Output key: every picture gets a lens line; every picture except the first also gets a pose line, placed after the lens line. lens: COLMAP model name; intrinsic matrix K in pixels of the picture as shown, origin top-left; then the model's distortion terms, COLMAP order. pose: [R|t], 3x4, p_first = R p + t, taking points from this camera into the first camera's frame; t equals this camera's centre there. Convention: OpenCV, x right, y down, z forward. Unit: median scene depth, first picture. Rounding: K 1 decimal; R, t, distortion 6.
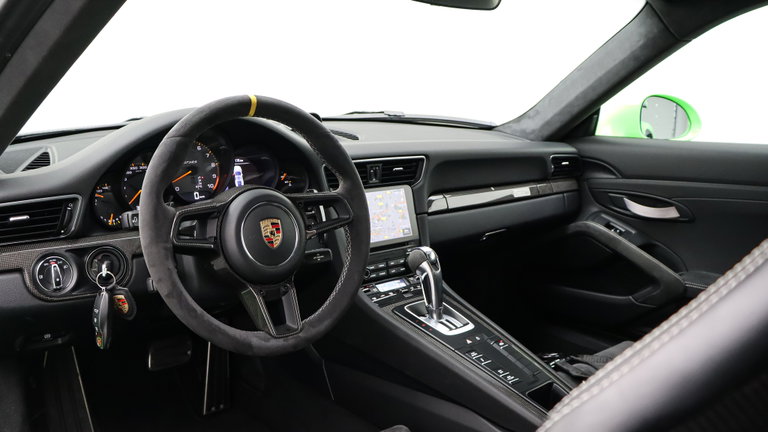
lens RADIAL K [[691.6, 0, 364.6], [0, 691.6, 216.6], [0, 0, 1]] dist [-0.145330, 0.016087]
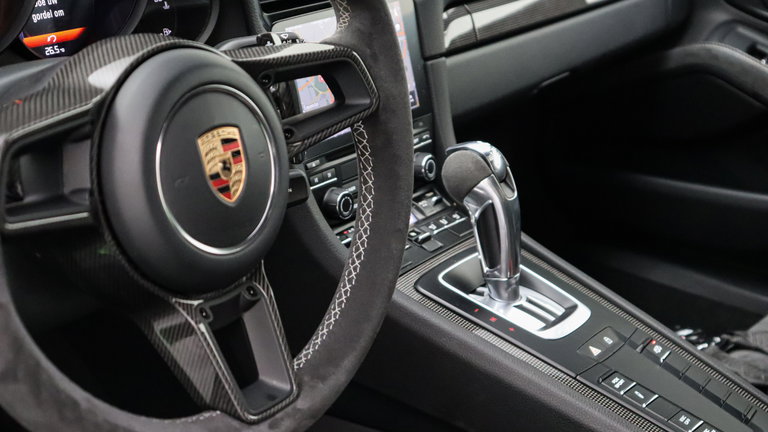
lens RADIAL K [[1275.4, 0, 384.0], [0, 1275.4, 216.0], [0, 0, 1]] dist [0.187981, -0.025433]
pose [[0.968168, -0.059170, 0.243207, -0.196763], [0.013174, 0.982356, 0.186555, -0.072195], [-0.249954, -0.177413, 0.951865, 0.240269]]
